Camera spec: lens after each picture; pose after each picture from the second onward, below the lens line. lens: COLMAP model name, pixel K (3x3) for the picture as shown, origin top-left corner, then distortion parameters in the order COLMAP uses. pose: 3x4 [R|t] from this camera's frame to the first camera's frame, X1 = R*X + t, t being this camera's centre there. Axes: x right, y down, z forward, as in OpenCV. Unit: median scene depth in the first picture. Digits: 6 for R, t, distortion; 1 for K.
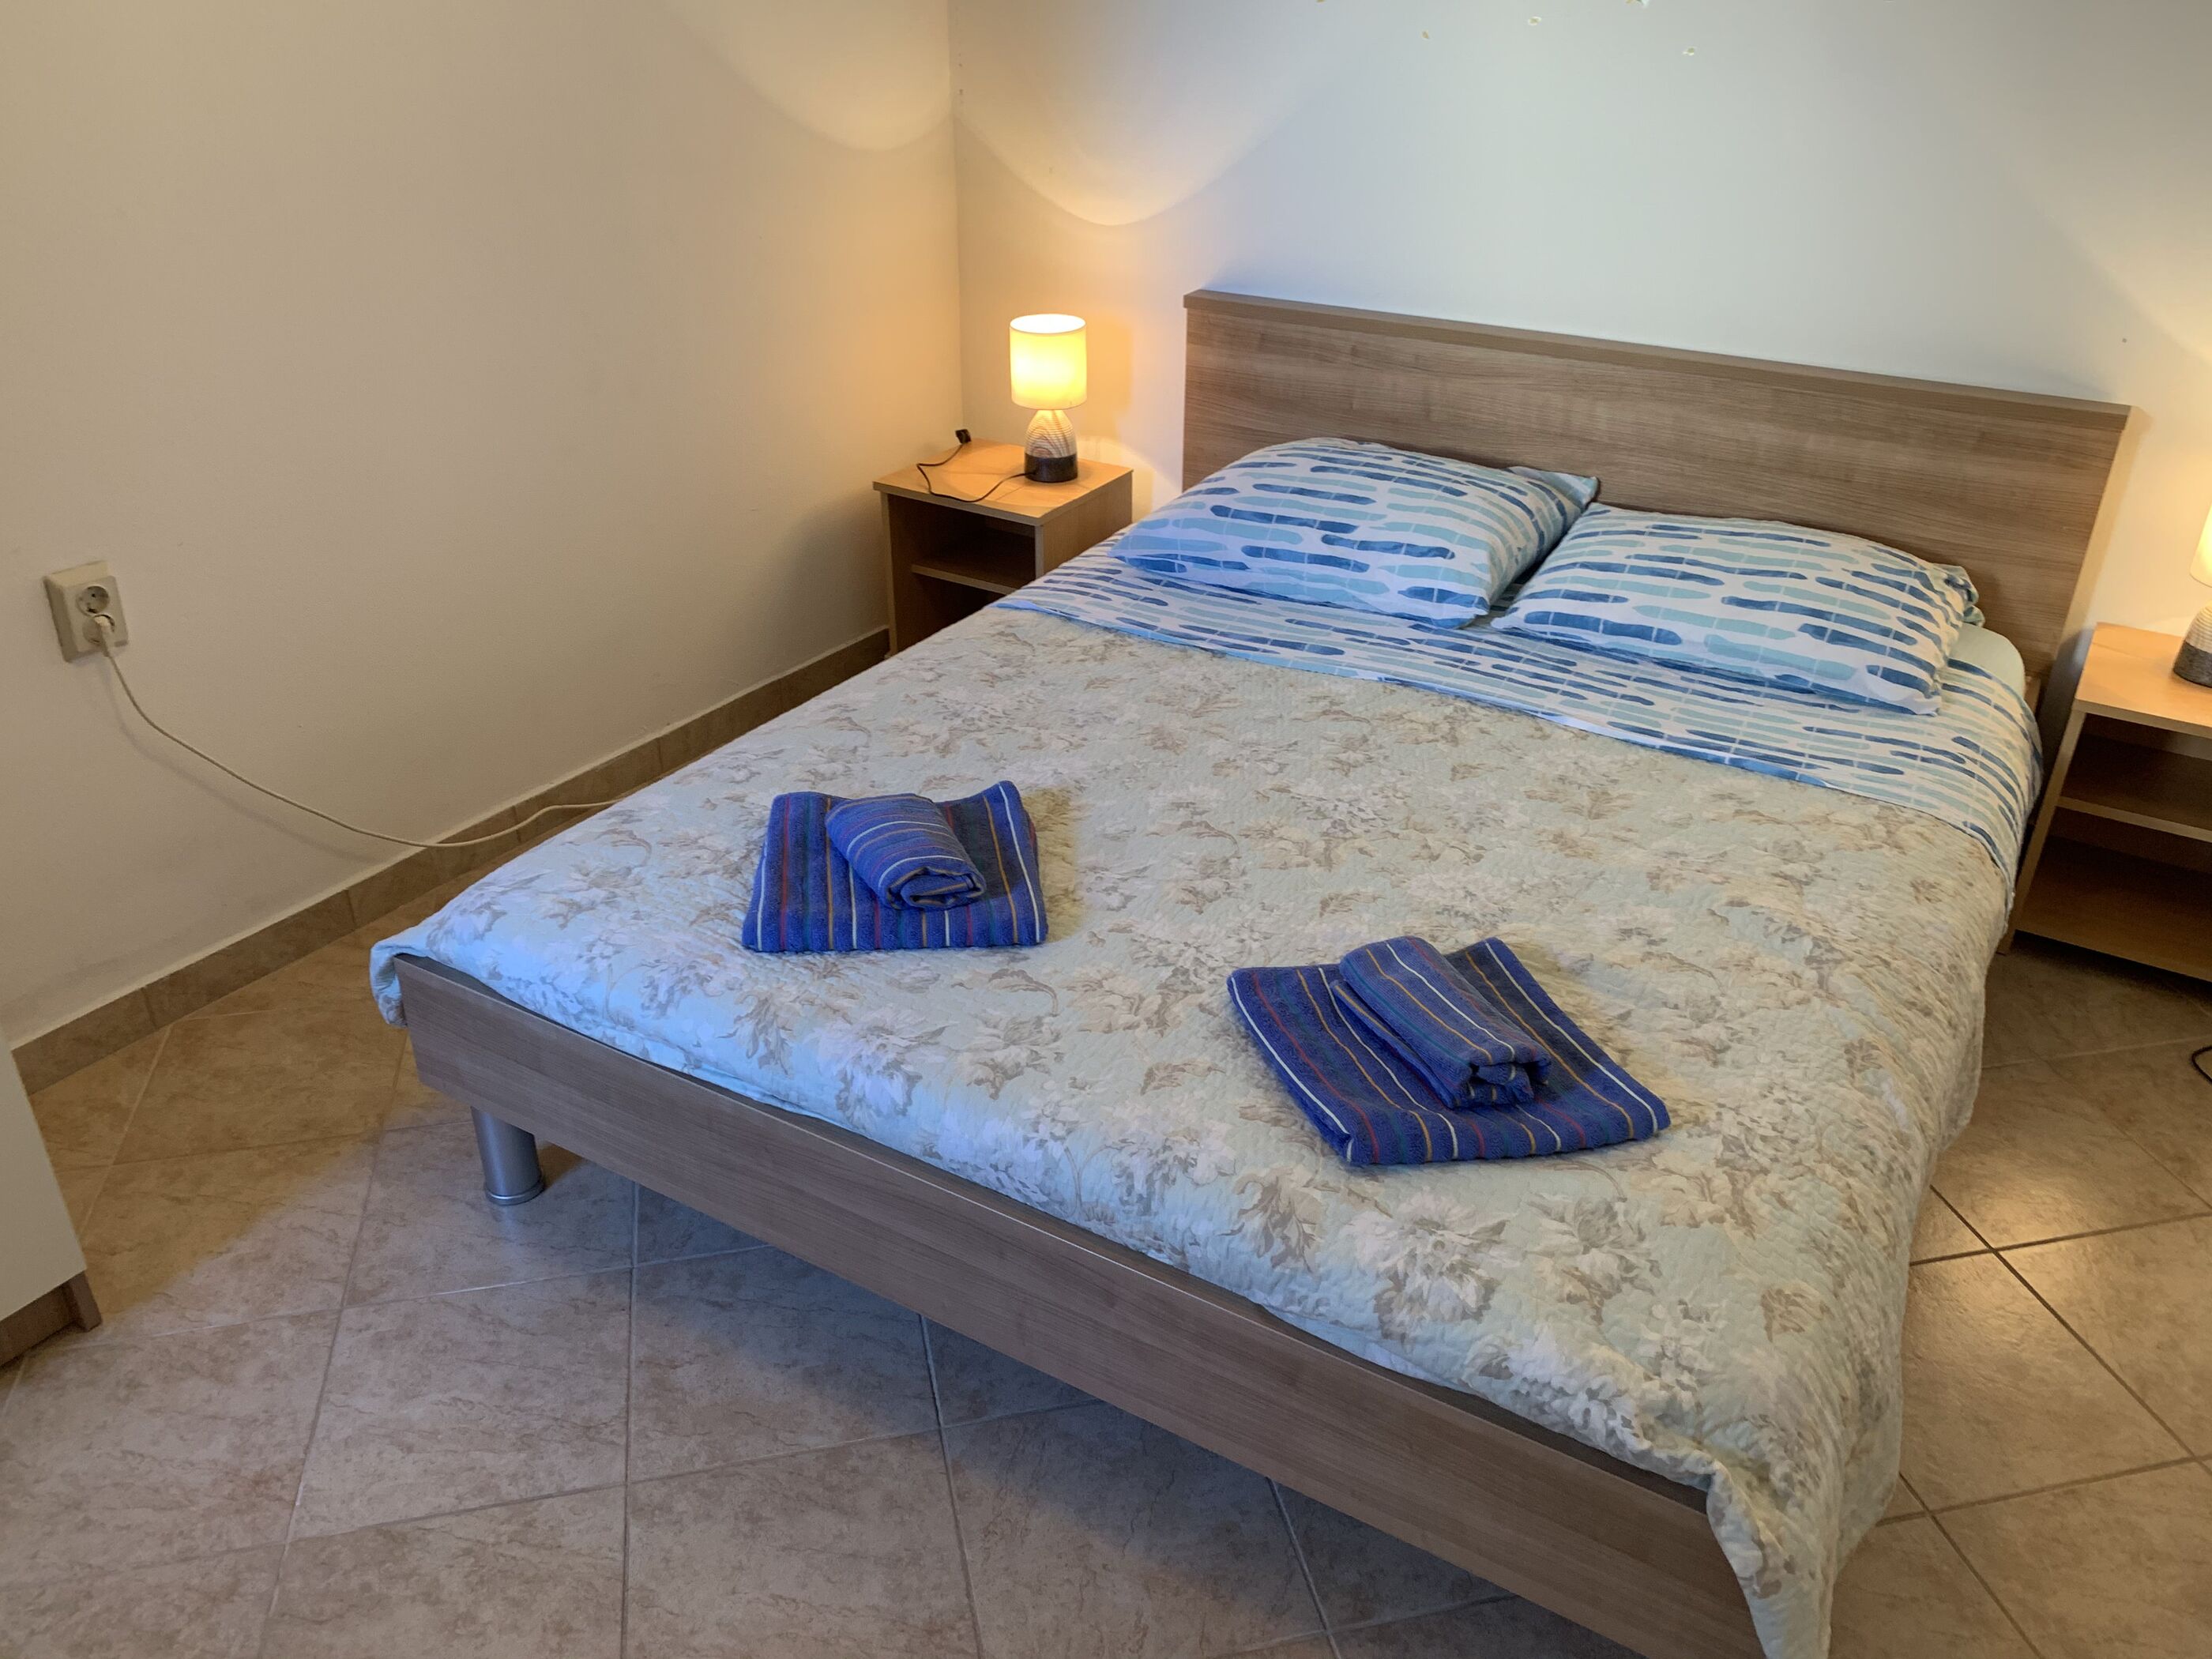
lens RADIAL K [[1665.4, 0, 1108.1], [0, 1665.4, 810.2], [0, 0, 1]] dist [0.101075, -0.237637]
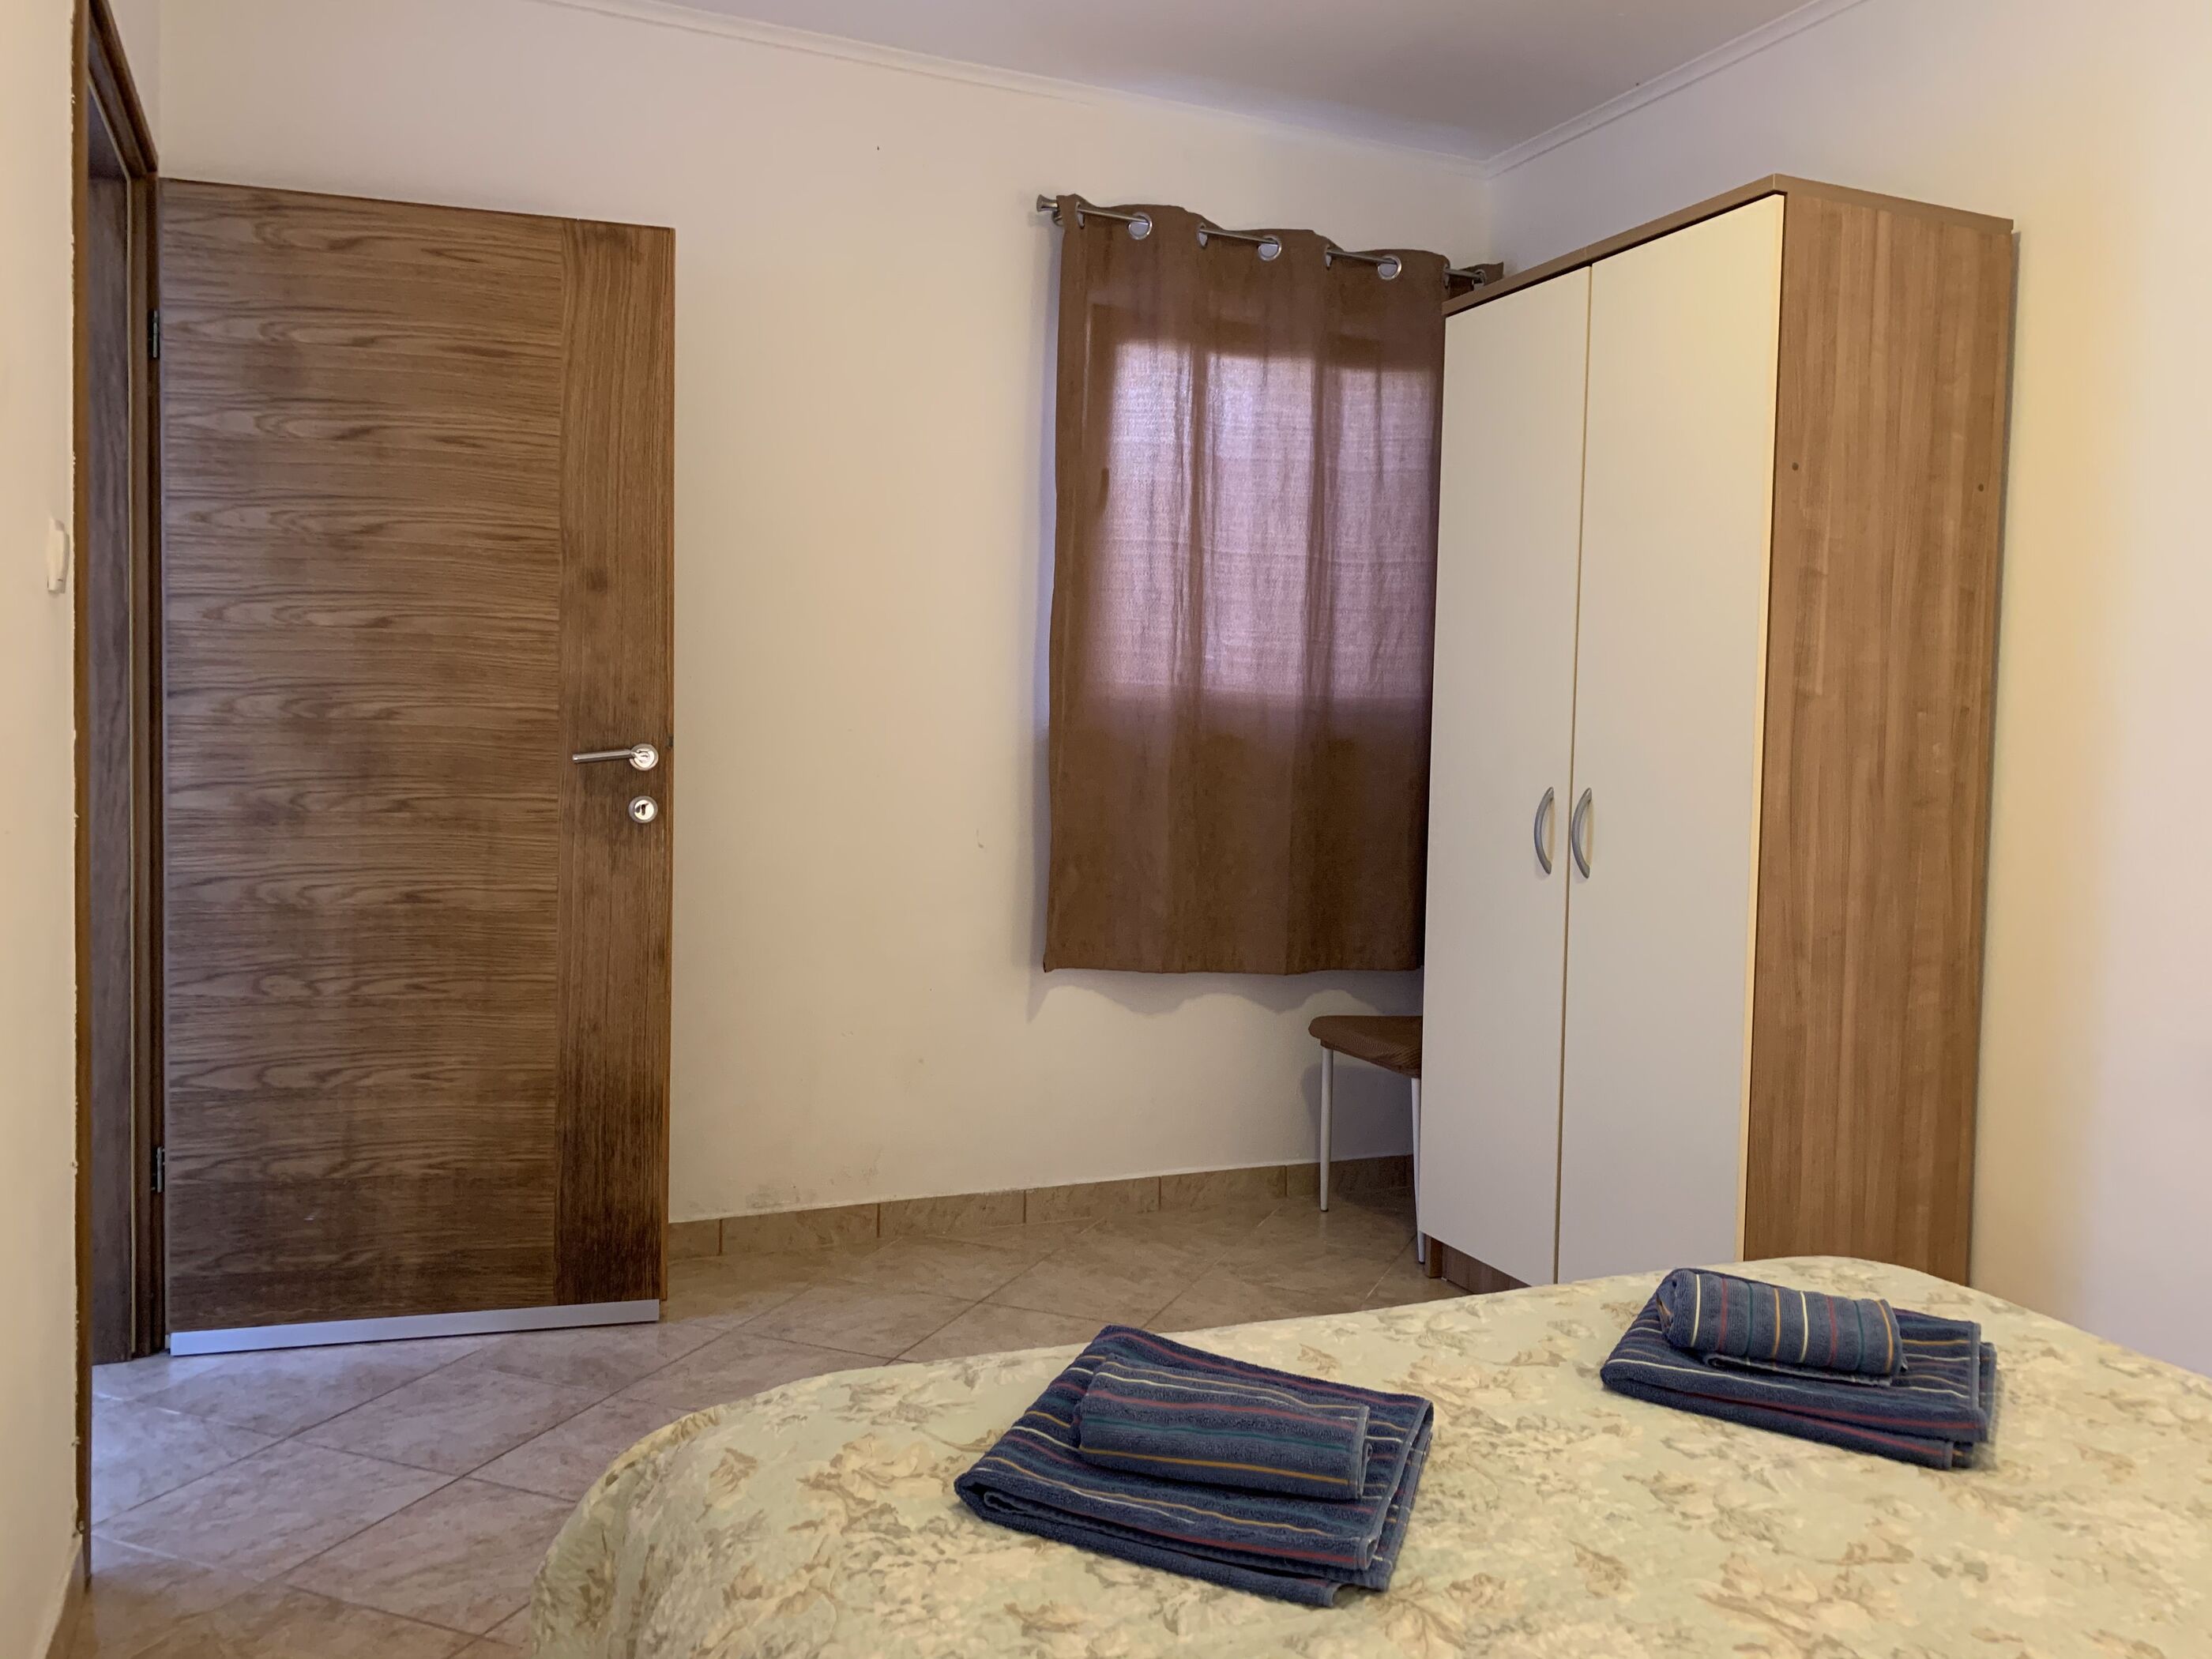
lens RADIAL K [[1665.4, 0, 1108.1], [0, 1665.4, 810.2], [0, 0, 1]] dist [0.101075, -0.237637]
pose [[-0.560924, 0.003575, -0.827860, 1.011191], [-0.426909, 0.855528, 0.292951, -0.394661], [0.709305, 0.517744, -0.478360, 1.309025]]
